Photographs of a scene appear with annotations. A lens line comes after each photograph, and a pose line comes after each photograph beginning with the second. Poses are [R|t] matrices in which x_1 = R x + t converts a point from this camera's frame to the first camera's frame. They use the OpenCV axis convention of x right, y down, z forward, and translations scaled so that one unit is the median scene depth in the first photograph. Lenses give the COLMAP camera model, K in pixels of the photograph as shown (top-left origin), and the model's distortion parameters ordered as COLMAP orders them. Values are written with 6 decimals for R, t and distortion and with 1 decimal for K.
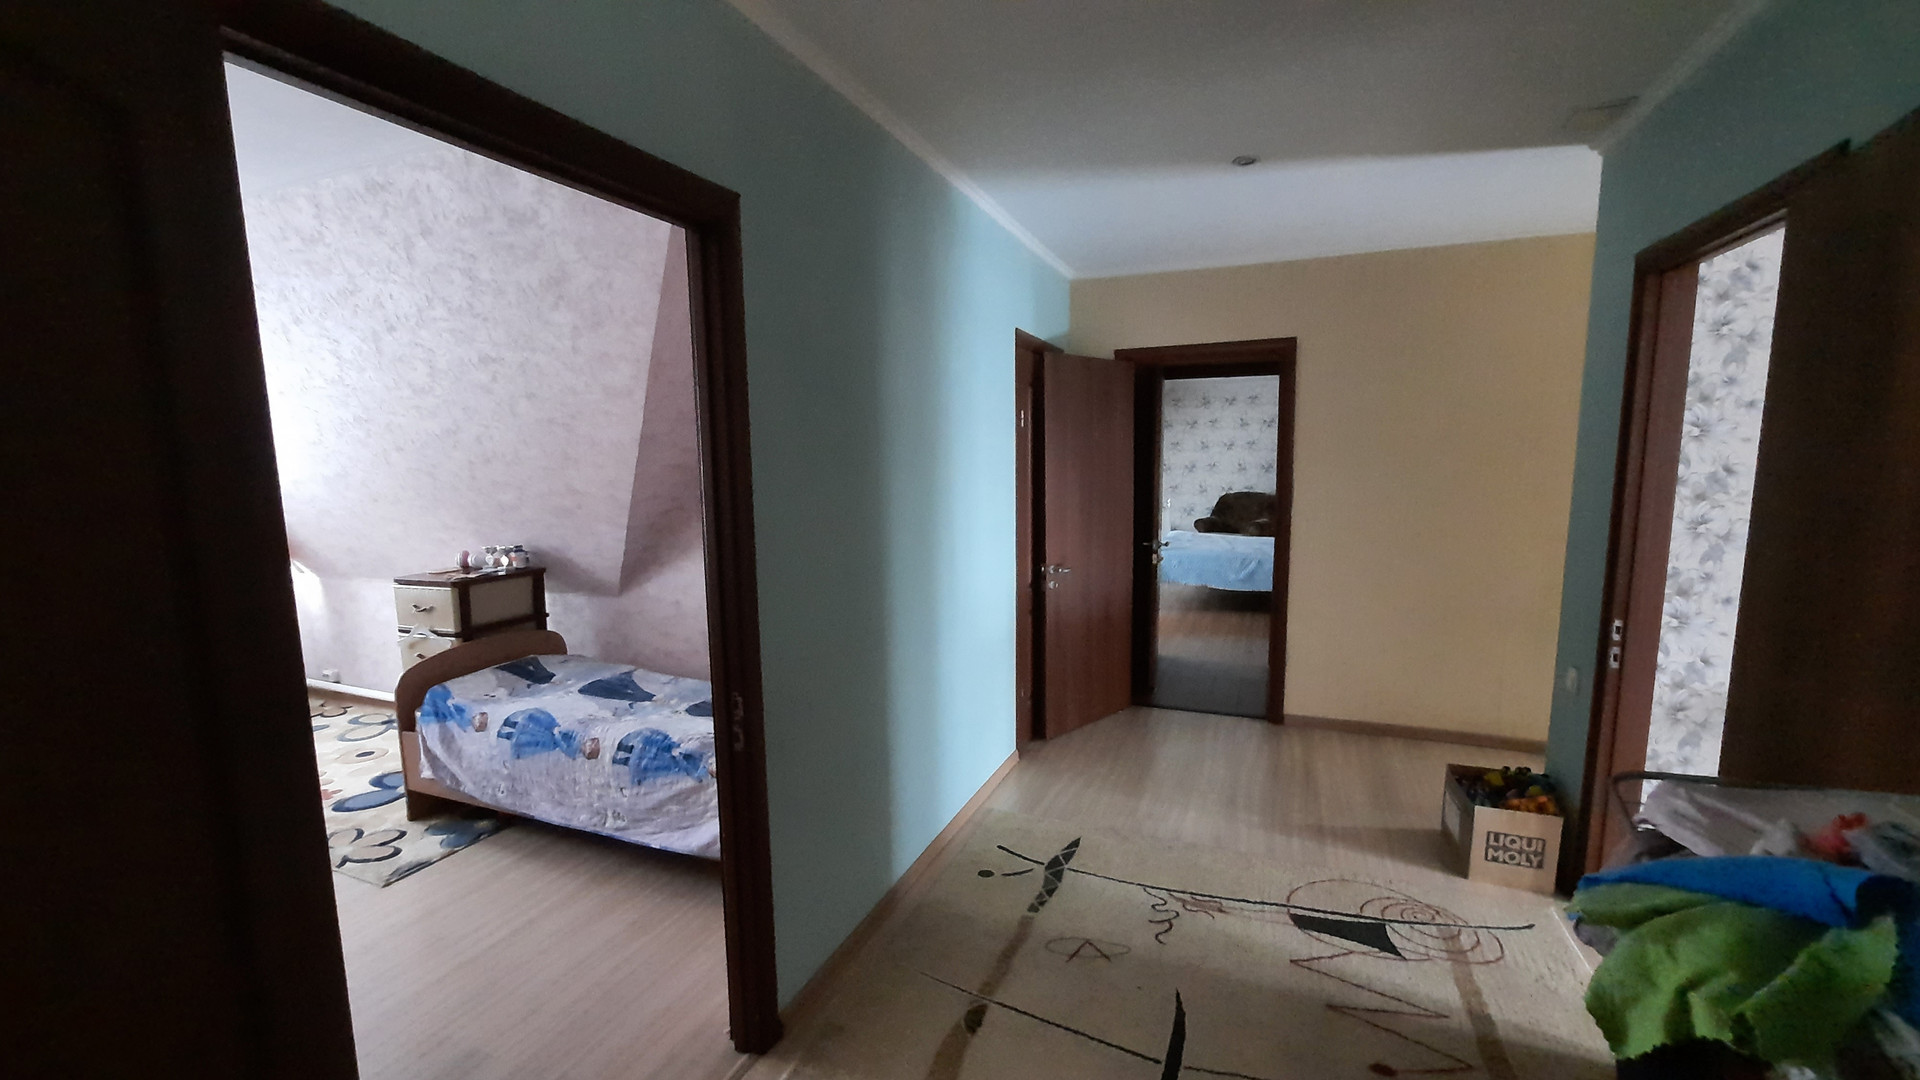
lens RADIAL K [[759.7, 0, 952.8], [0, 759.7, 560.2], [0, 0, 1]] dist [-0.012689, 0.003720]
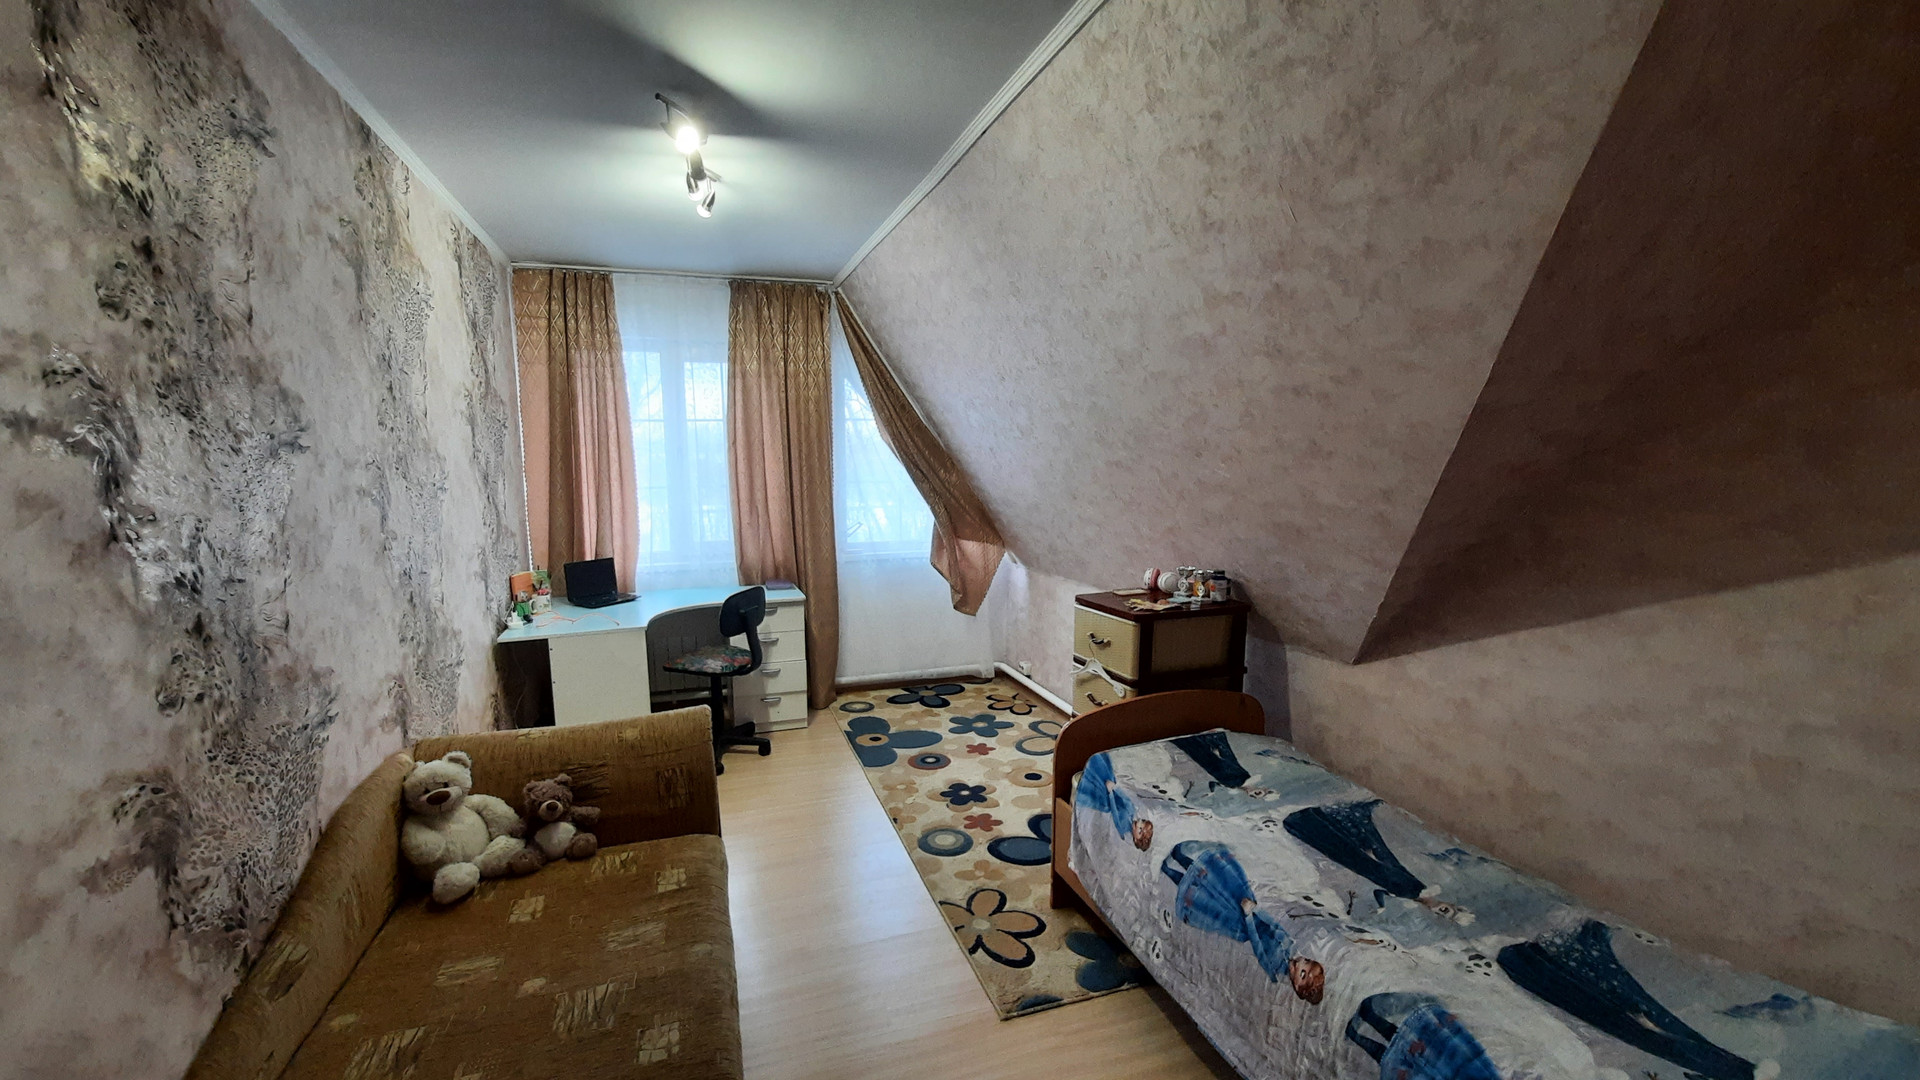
lens RADIAL K [[759.7, 0, 941.5], [0, 759.7, 542.6], [0, 0, 1]] dist [-0.012689, 0.003720]
pose [[0.650804, 0.095138, -0.753262, -0.240555], [-0.109943, 0.993470, 0.030489, -0.047436], [0.751244, 0.062973, 0.657014, 0.378757]]
